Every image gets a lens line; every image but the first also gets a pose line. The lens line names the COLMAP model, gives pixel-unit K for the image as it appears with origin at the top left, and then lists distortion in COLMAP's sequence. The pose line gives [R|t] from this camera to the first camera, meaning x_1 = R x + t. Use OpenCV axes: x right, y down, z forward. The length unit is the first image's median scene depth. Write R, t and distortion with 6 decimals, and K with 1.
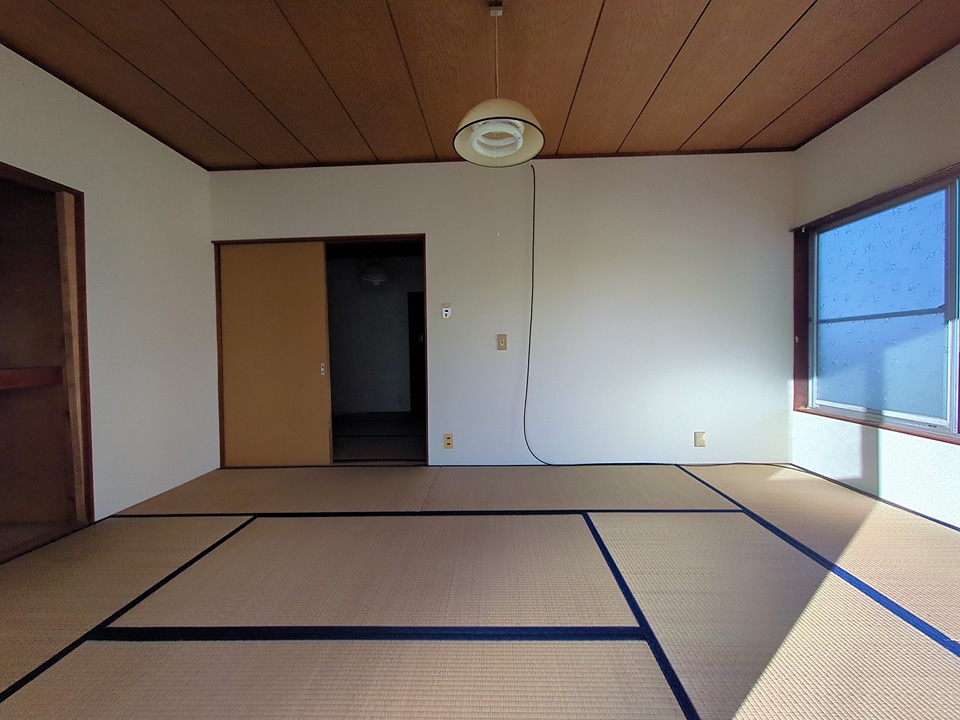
lens RADIAL K [[378.1, 0, 484.4], [0, 378.1, 358.8], [0, 0, 1]] dist [-0.001583, 0.000704]
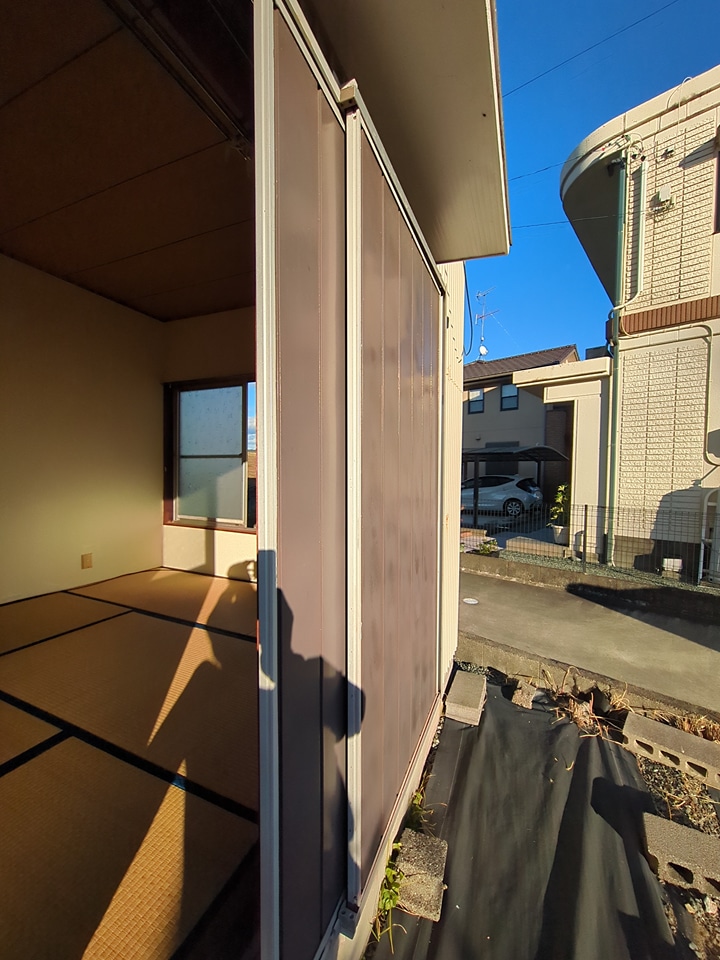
lens RADIAL K [[378.1, 0, 359.2], [0, 378.1, 488.1], [0, 0, 1]] dist [-0.001583, 0.000704]
pose [[0.376056, -0.017446, 0.926432, -0.138295], [-0.005938, 0.999757, 0.021237, -0.020996], [-0.926578, -0.013488, 0.375861, -0.111534]]
